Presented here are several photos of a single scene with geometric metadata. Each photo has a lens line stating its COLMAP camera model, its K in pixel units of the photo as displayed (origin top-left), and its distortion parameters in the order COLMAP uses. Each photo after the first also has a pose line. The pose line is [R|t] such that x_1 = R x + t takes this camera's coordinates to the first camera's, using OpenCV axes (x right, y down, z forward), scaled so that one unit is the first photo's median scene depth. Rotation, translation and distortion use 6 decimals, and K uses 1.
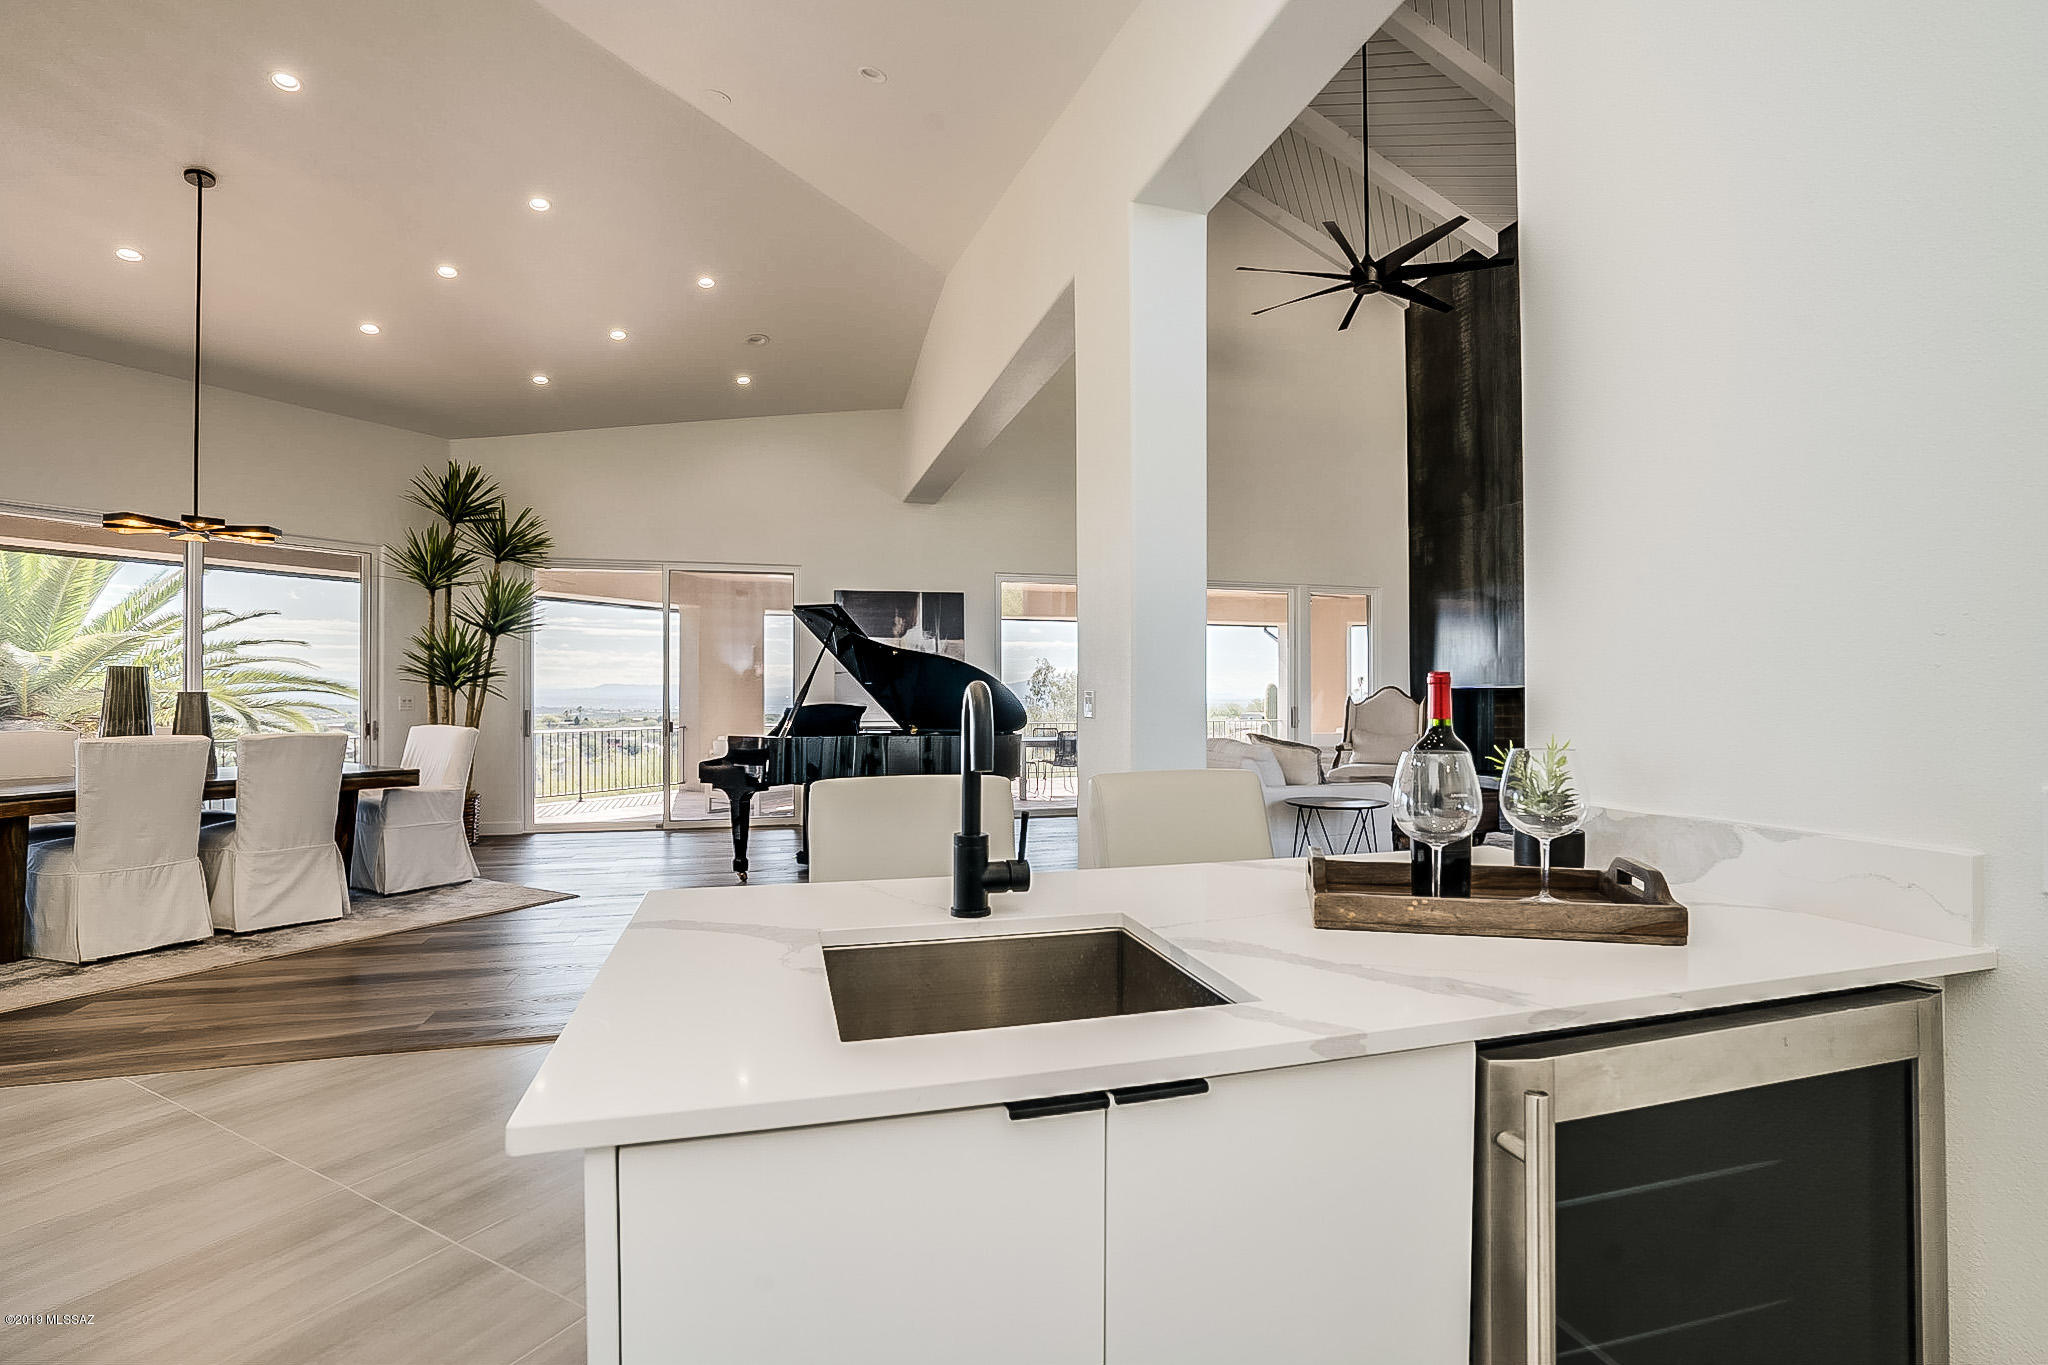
lens RADIAL K [[969.1, 0, 1024.0], [0, 969.1, 682.5], [0, 0, 1]] dist [-0.063357, 0.037176]
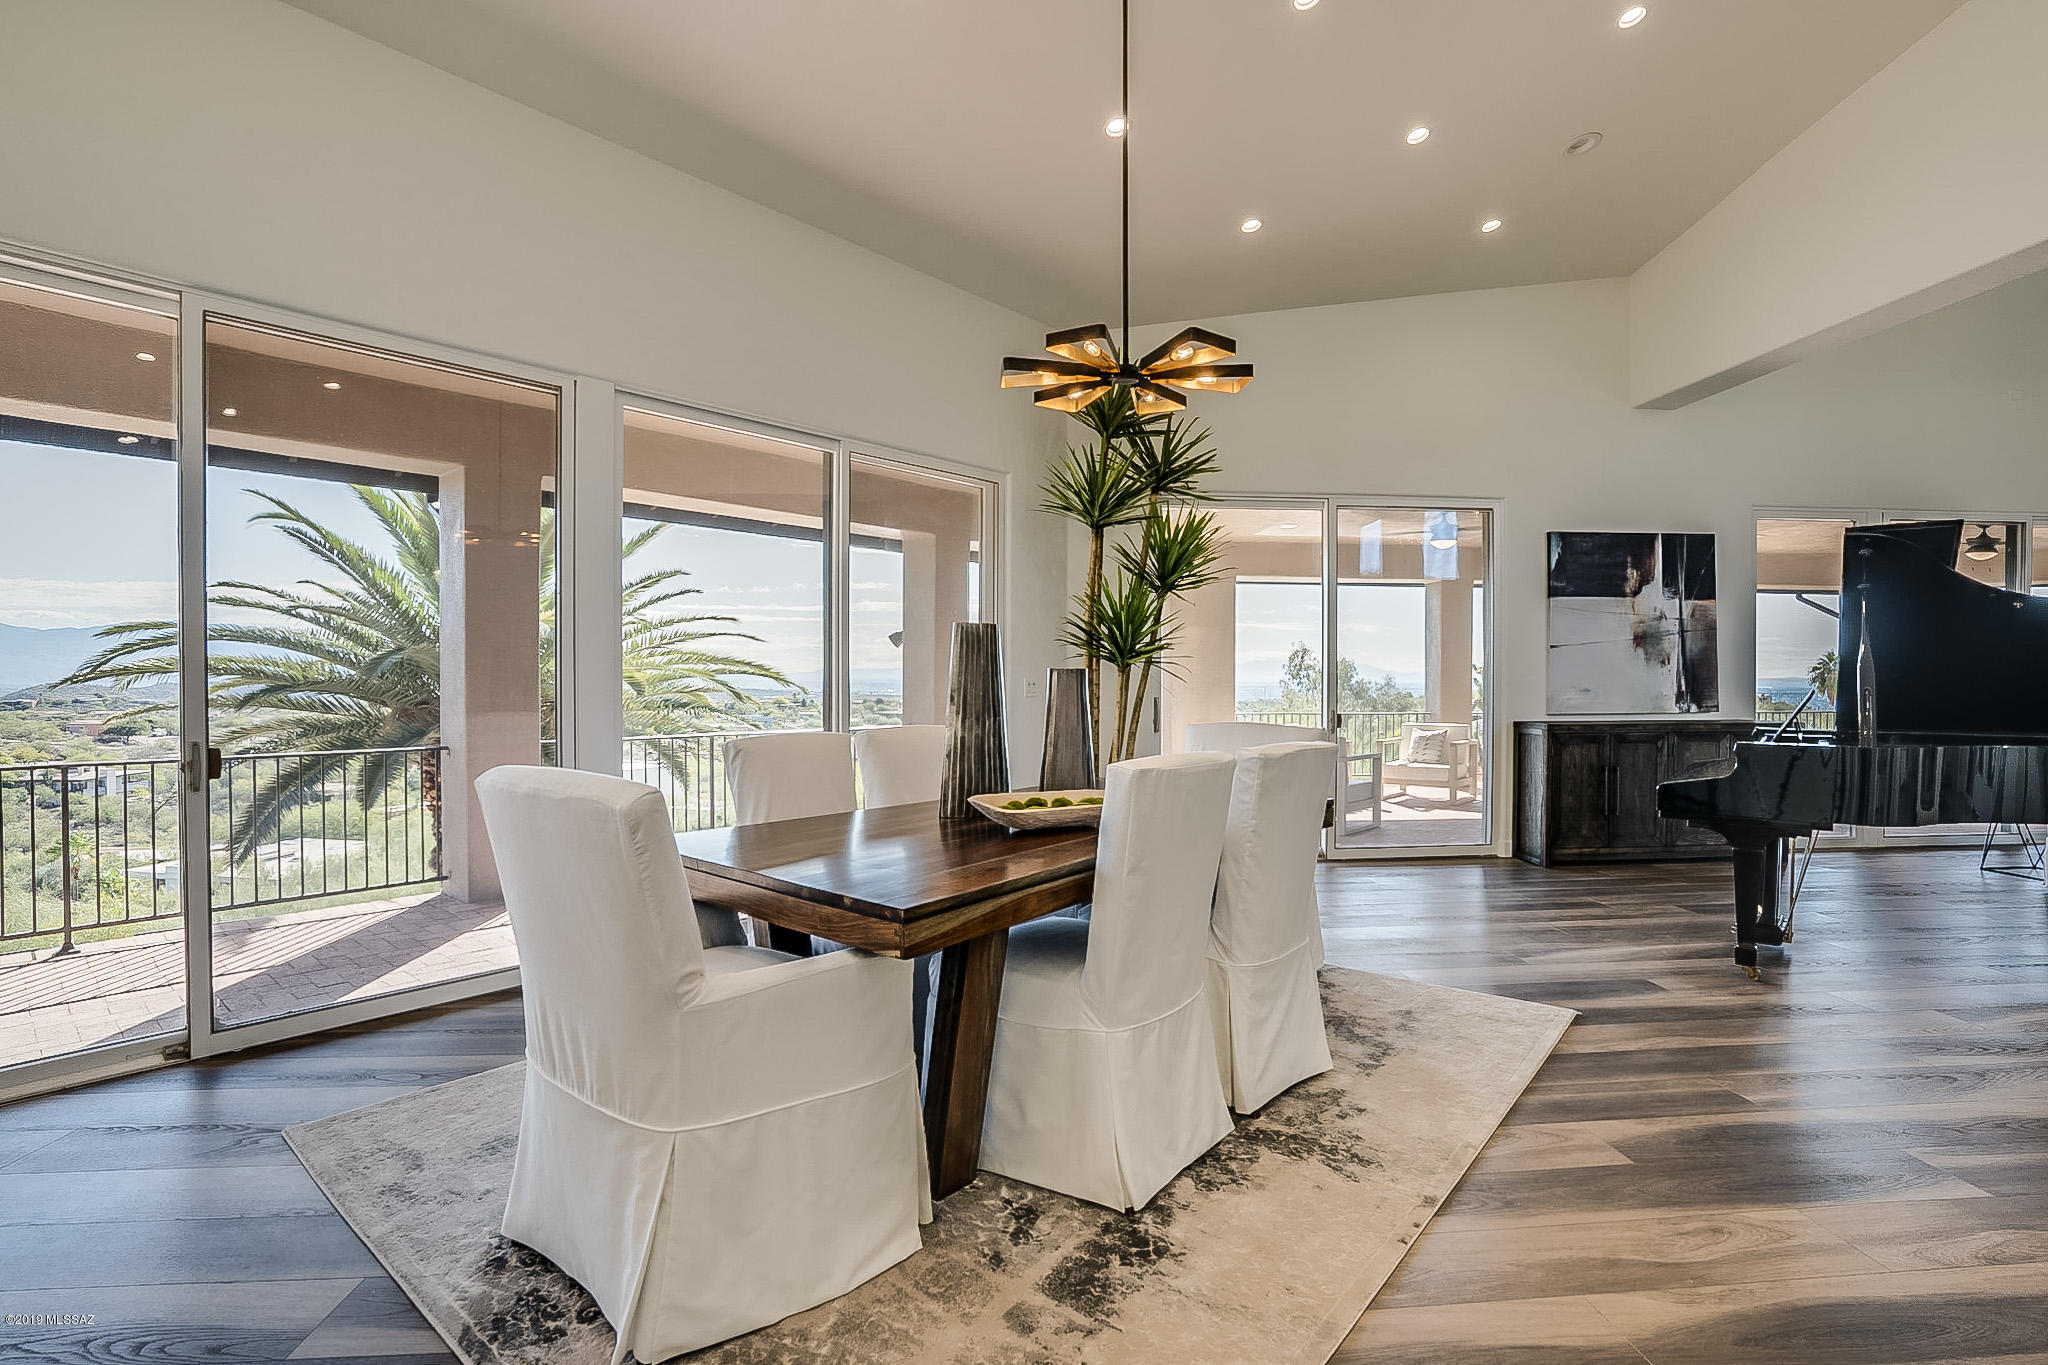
lens RADIAL K [[969.1, 0, 1024.0], [0, 969.1, 682.5], [0, 0, 1]] dist [-0.063357, 0.037176]
pose [[0.976885, 0.004374, -0.213720, -0.411356], [-0.000830, 0.999861, 0.016665, 0.004972], [0.213764, -0.016103, 0.976753, 0.218309]]
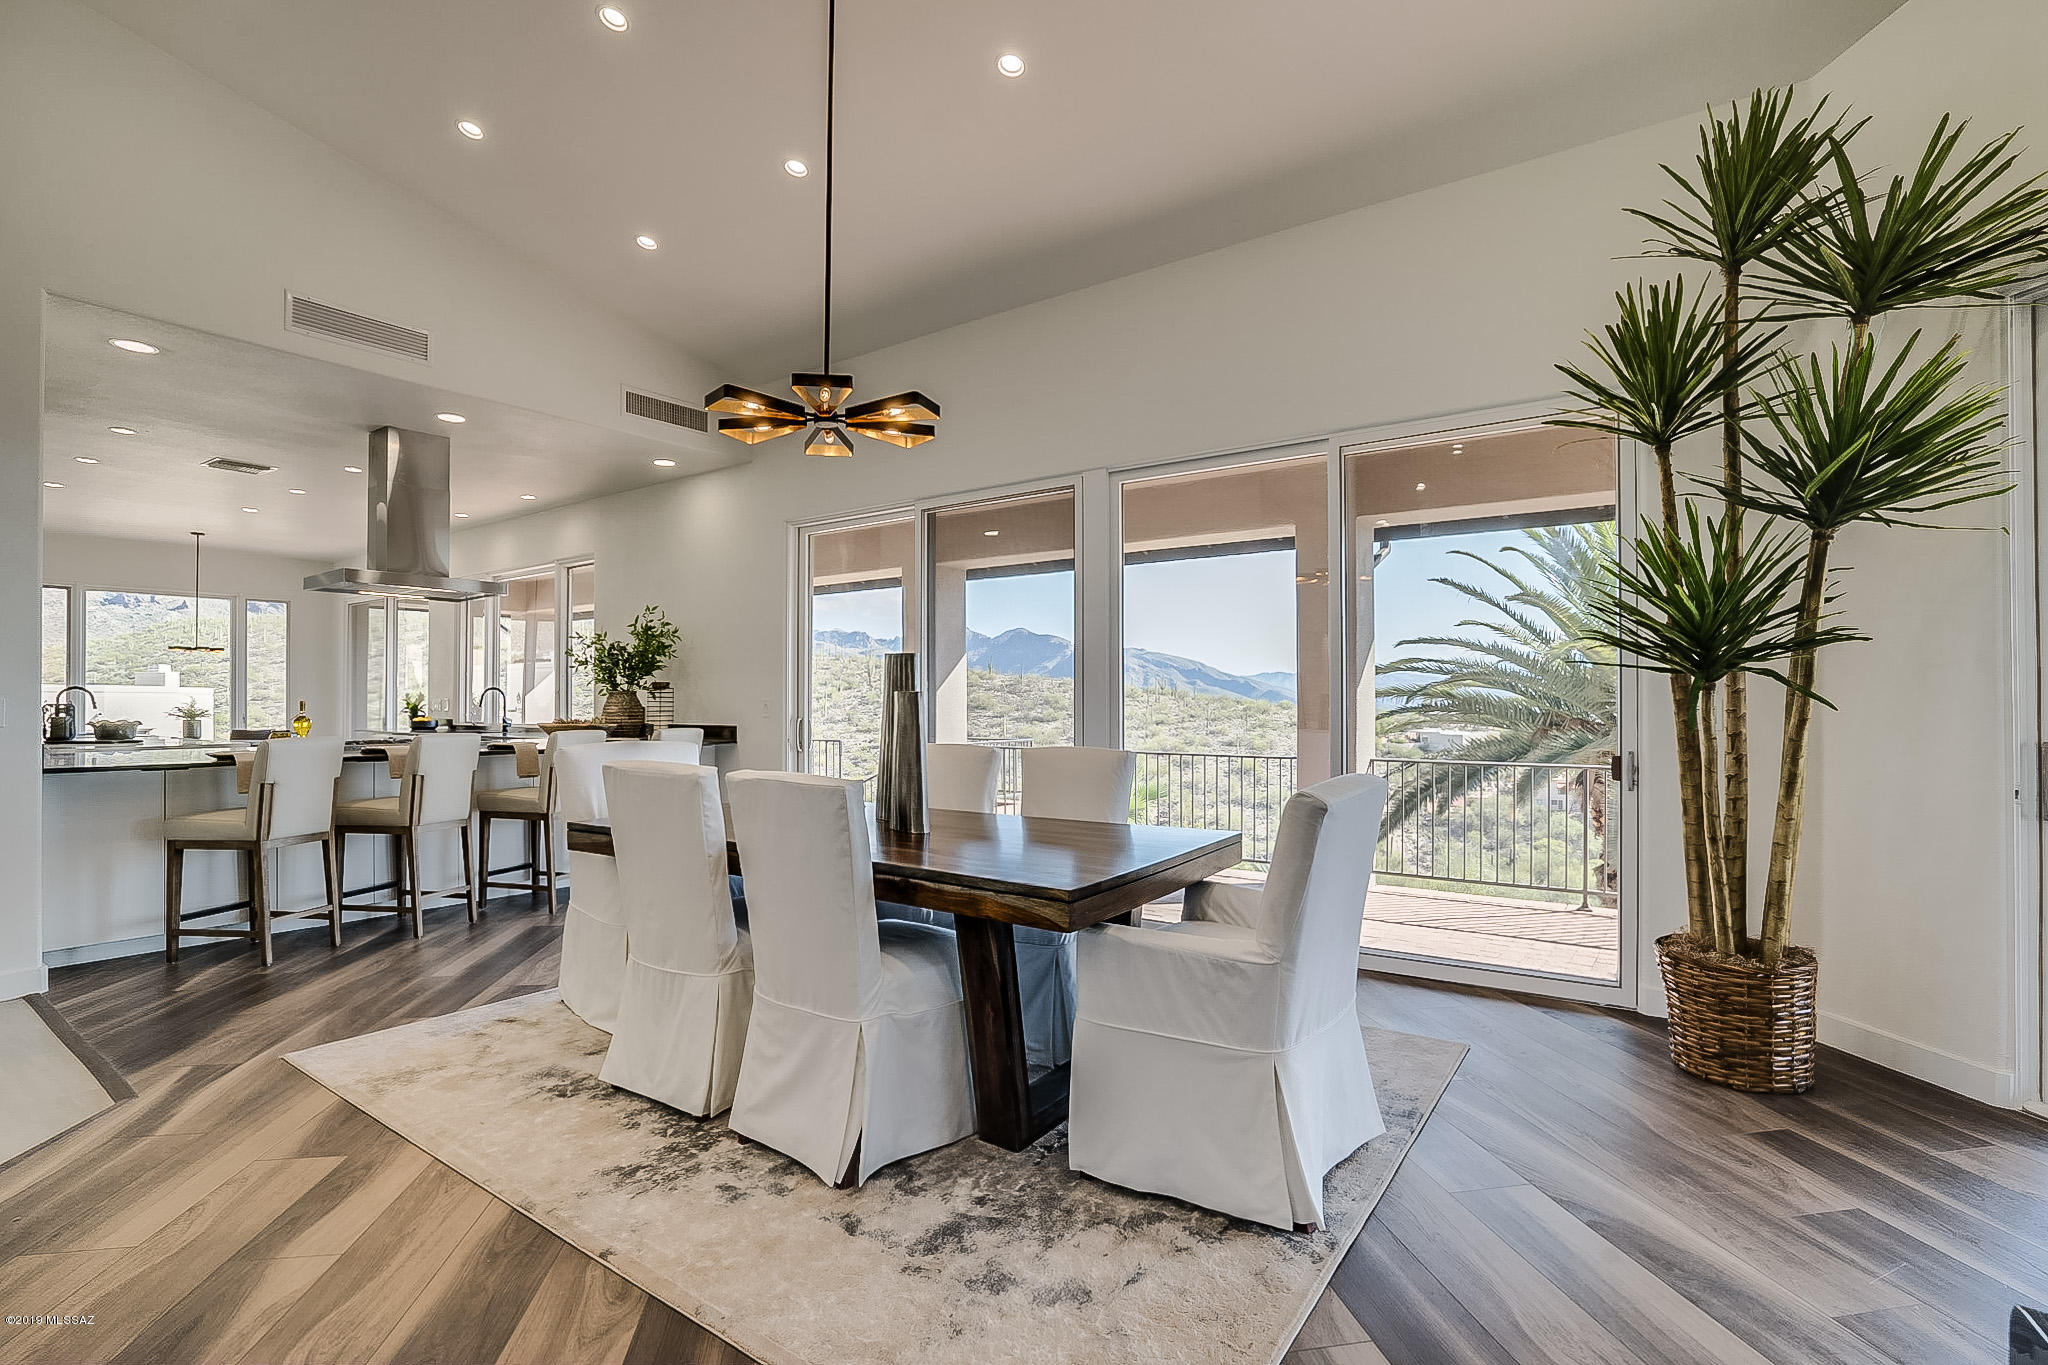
lens RADIAL K [[885.4, 0, 1024.0], [0, 885.4, 682.5], [0, 0, 1]] dist [-0.037378, 0.000112]
pose [[-0.108584, -0.011840, -0.994017, -0.176523], [0.006148, 0.999902, -0.012582, 0.008077], [0.994068, -0.007477, -0.108501, 0.611936]]
